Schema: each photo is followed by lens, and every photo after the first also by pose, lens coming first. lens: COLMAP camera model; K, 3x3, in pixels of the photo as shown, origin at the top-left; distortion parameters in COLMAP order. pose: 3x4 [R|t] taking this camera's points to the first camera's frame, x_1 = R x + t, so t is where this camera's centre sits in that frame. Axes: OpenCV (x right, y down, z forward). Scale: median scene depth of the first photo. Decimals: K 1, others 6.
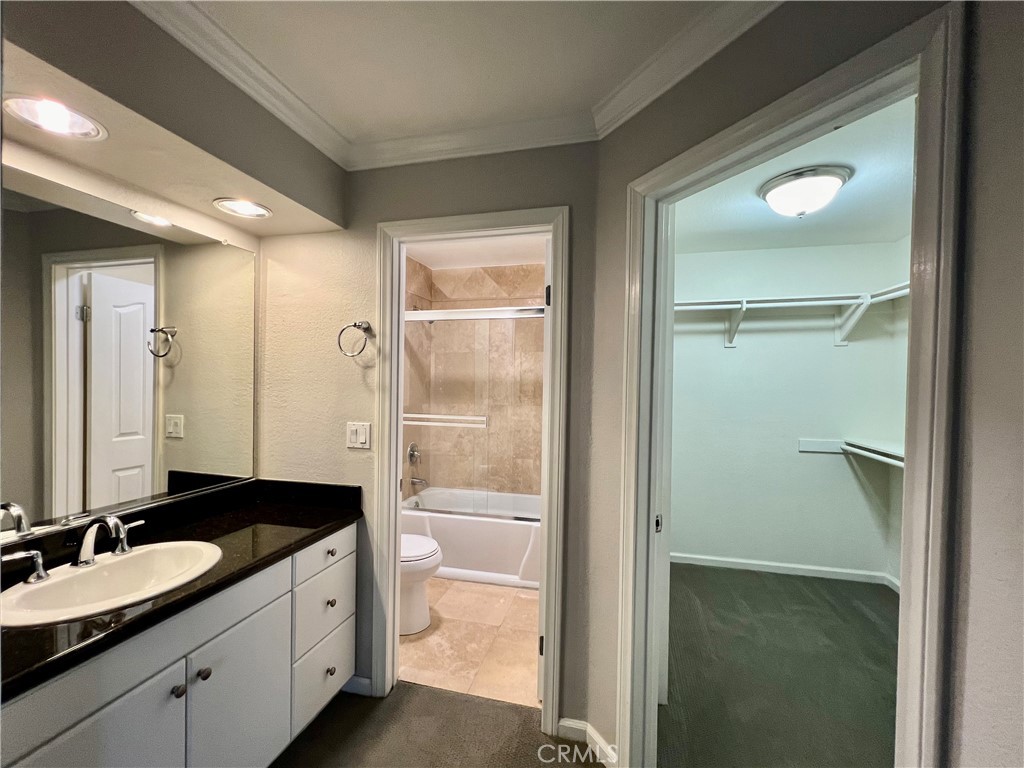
lens RADIAL K [[425.6, 0, 512.3], [0, 425.6, 386.2], [0, 0, 1]] dist [0.003818, 0.000240]
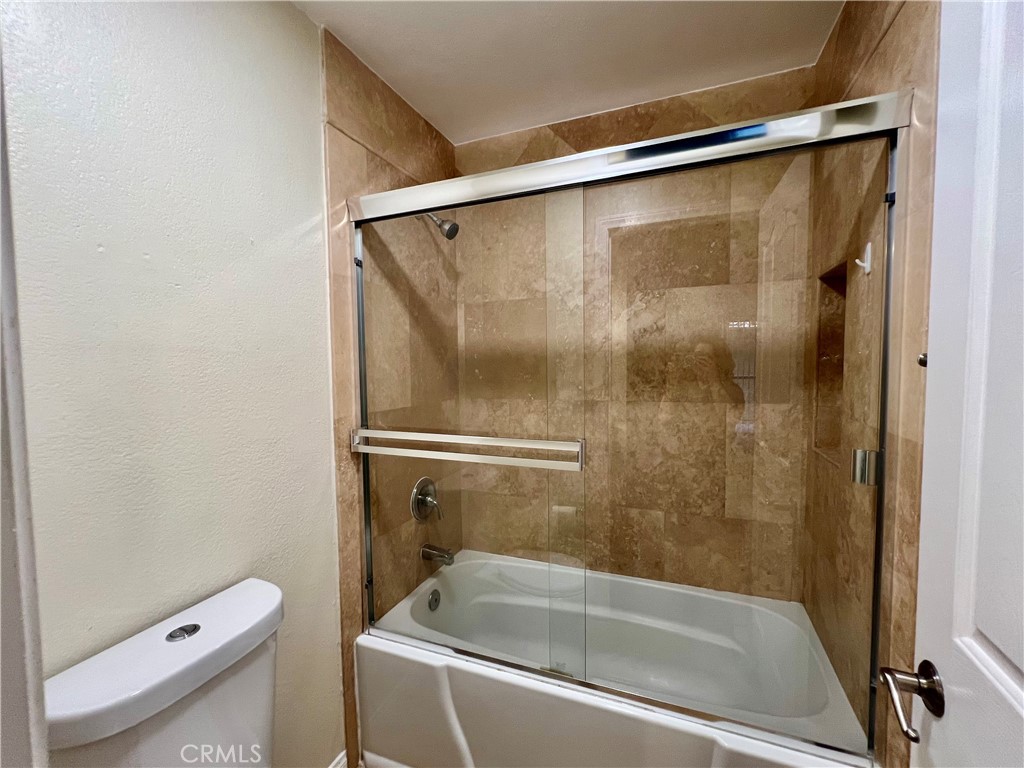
lens RADIAL K [[425.6, 0, 513.6], [0, 425.6, 384.6], [0, 0, 1]] dist [0.003818, 0.000240]
pose [[0.992315, -0.018012, -0.122421, -0.059296], [0.023984, 0.998584, 0.047489, -0.000597], [0.121392, -0.050060, 0.991342, 0.495682]]
